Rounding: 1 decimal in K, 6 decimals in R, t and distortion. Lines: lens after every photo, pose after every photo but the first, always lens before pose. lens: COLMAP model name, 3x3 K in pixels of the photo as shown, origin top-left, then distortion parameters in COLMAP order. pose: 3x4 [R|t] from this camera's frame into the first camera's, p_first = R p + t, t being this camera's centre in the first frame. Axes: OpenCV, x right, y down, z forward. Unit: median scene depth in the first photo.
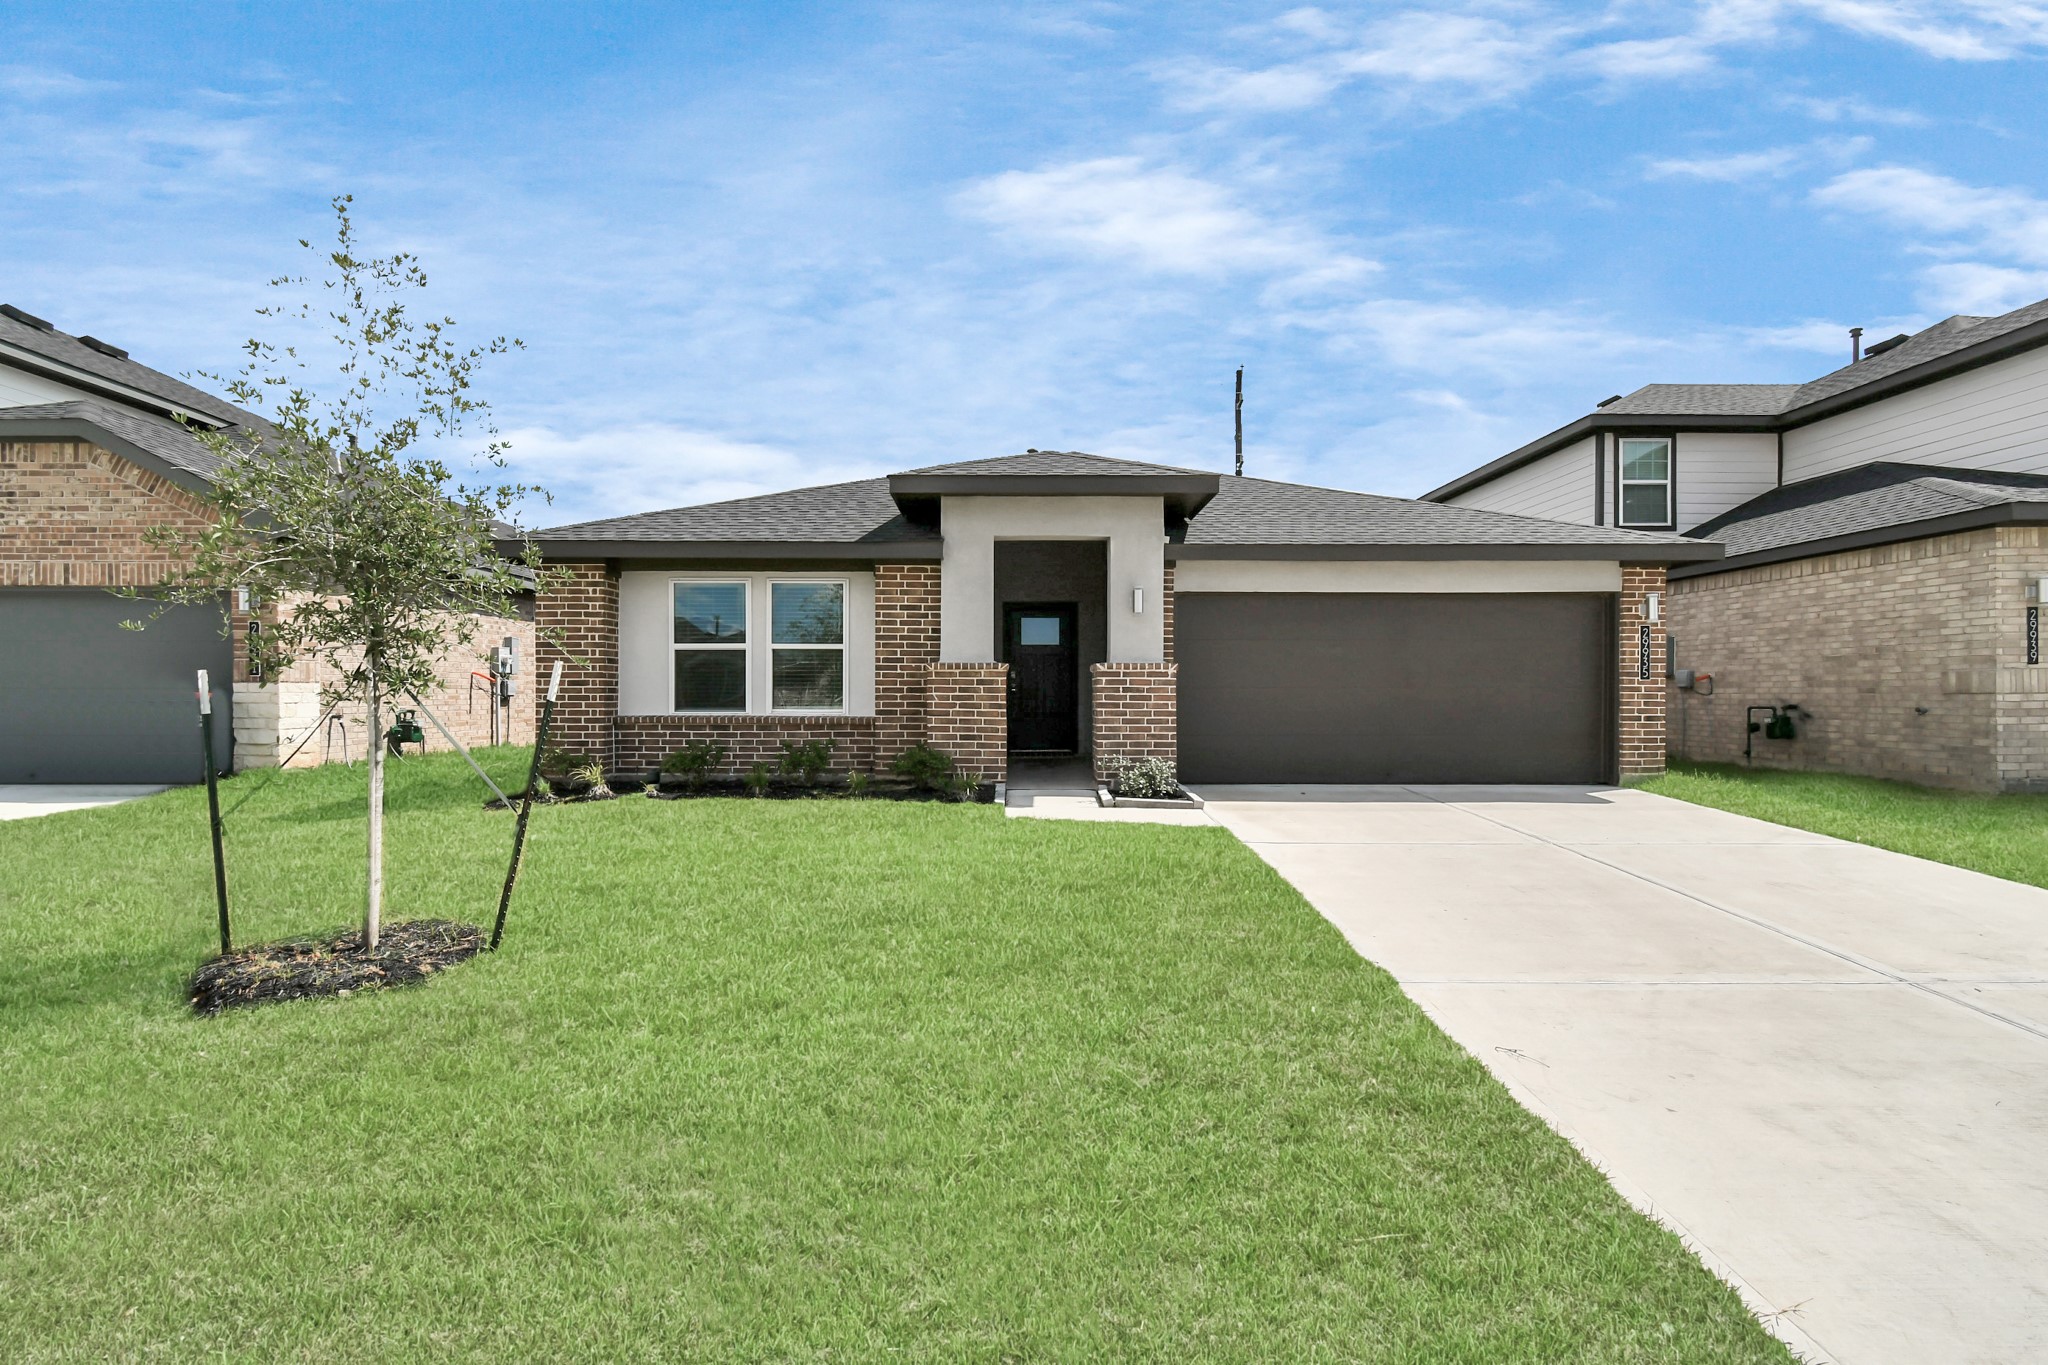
lens RADIAL K [[901.8, 0, 1024.6], [0, 901.8, 695.6], [0, 0, 1]] dist [0.013872, -0.006084]
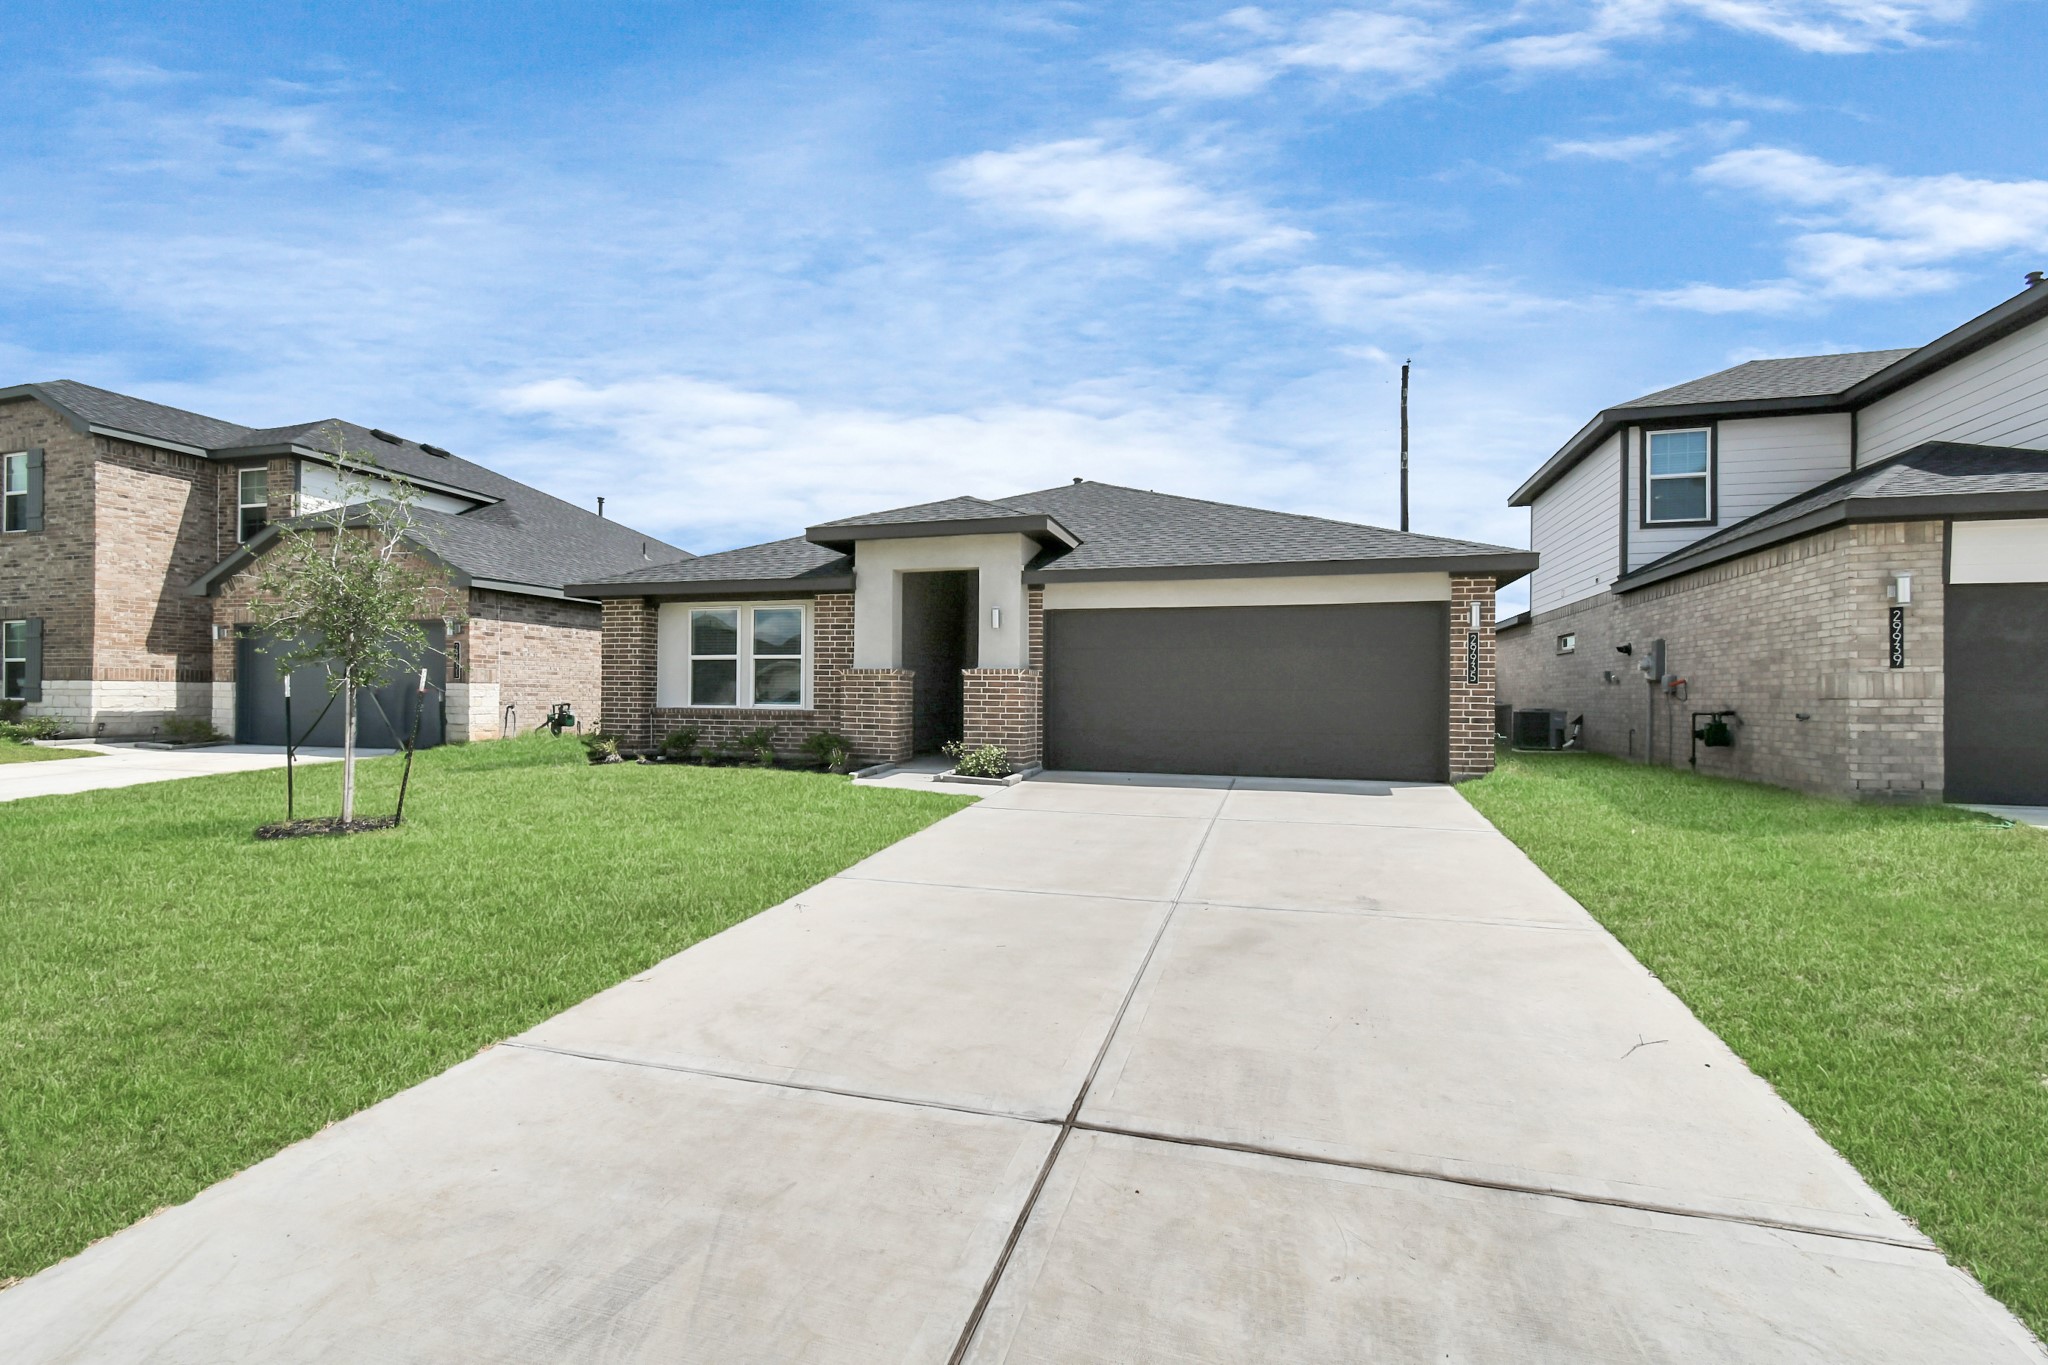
lens RADIAL K [[901.8, 0, 1024.6], [0, 901.8, 695.6], [0, 0, 1]] dist [0.013872, -0.006084]
pose [[0.955881, 0.006683, -0.293678, 0.501084], [-0.008419, 0.999954, -0.004646, 0.005689], [0.293634, 0.006913, 0.955893, -0.159911]]
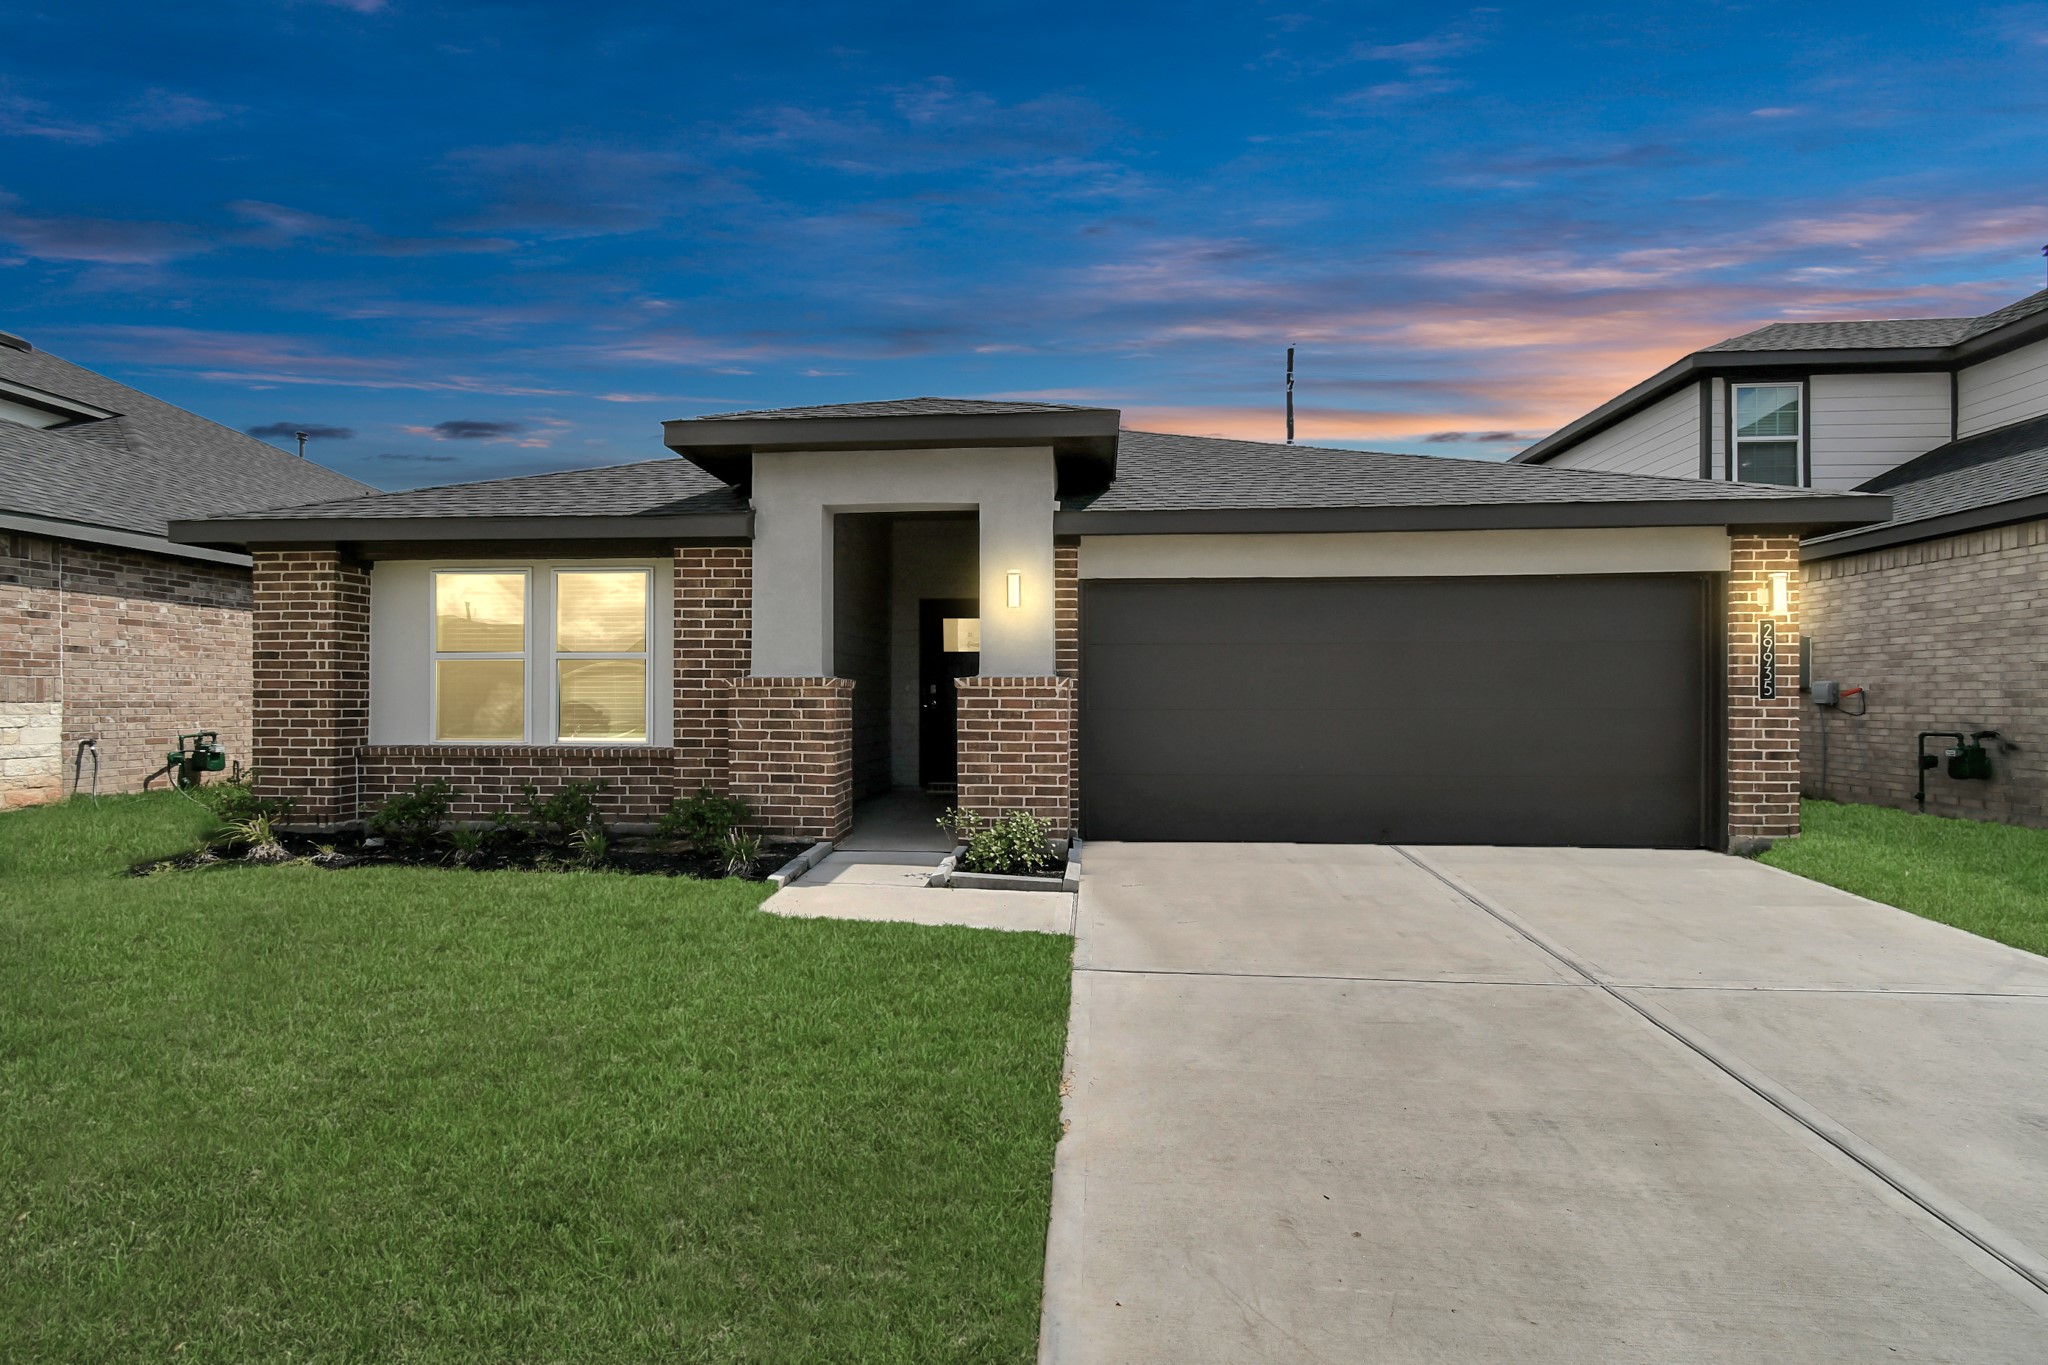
lens RADIAL K [[901.8, 0, 1024.6], [0, 901.8, 695.6], [0, 0, 1]] dist [0.013872, -0.006084]
pose [[0.996172, -0.000405, -0.087417, 0.186938], [-0.000170, 0.999978, -0.006570, -0.015764], [0.087418, 0.006560, 0.996150, 0.270021]]
